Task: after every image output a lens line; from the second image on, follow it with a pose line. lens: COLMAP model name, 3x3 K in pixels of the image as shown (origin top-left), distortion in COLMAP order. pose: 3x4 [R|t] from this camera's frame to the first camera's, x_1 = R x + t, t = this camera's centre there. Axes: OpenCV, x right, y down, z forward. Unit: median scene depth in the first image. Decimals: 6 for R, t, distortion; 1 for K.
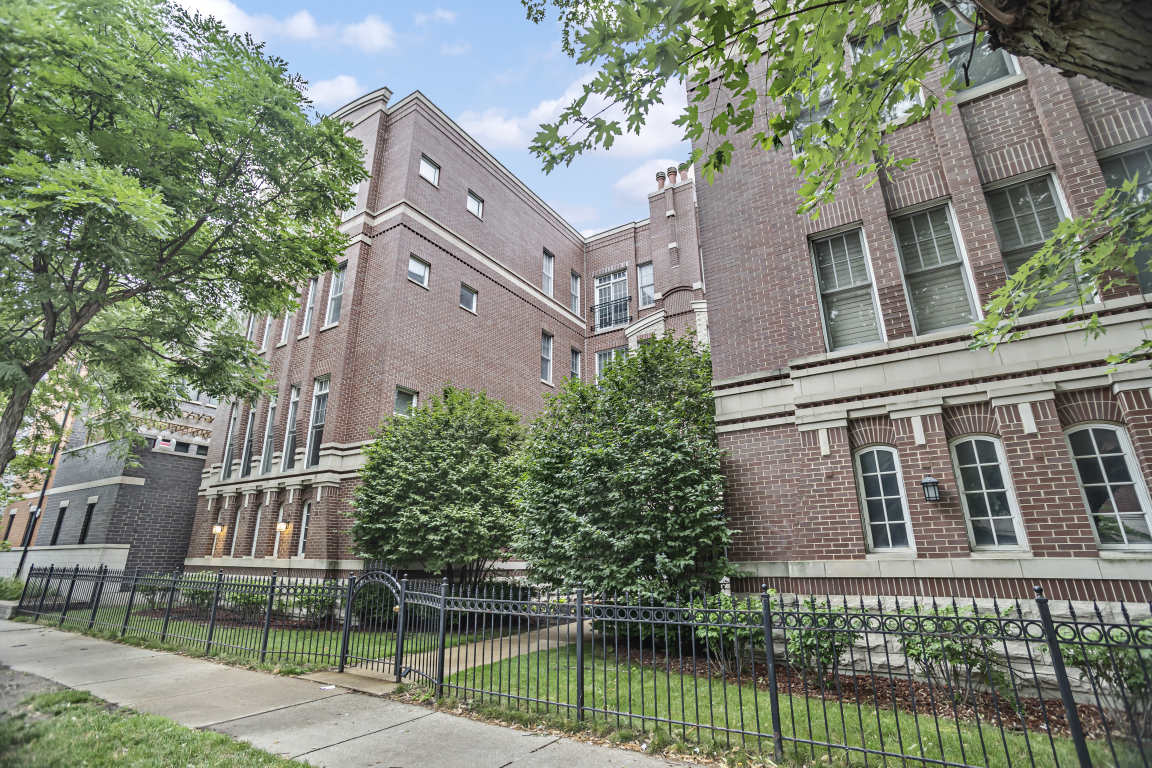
lens RADIAL K [[566.2, 0, 571.7], [0, 566.2, 387.4], [0, 0, 1]] dist [-0.050954, 0.021943]
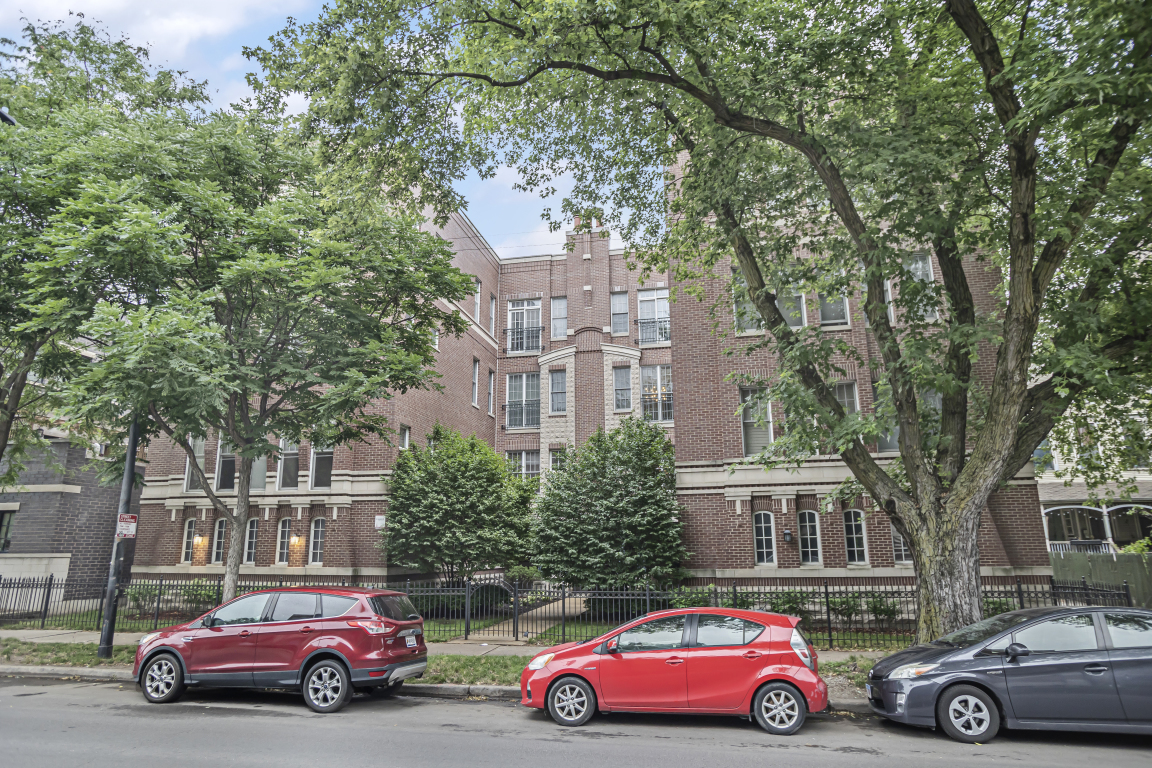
lens RADIAL K [[741.4, 0, 576.4], [0, 741.4, 384.4], [0, 0, 1]] dist [-0.022027, 0.003702]
pose [[0.934384, 0.076910, 0.347867, -0.664281], [-0.102578, 0.993150, 0.055953, -0.274722], [-0.341181, -0.087965, 0.935873, -0.768866]]
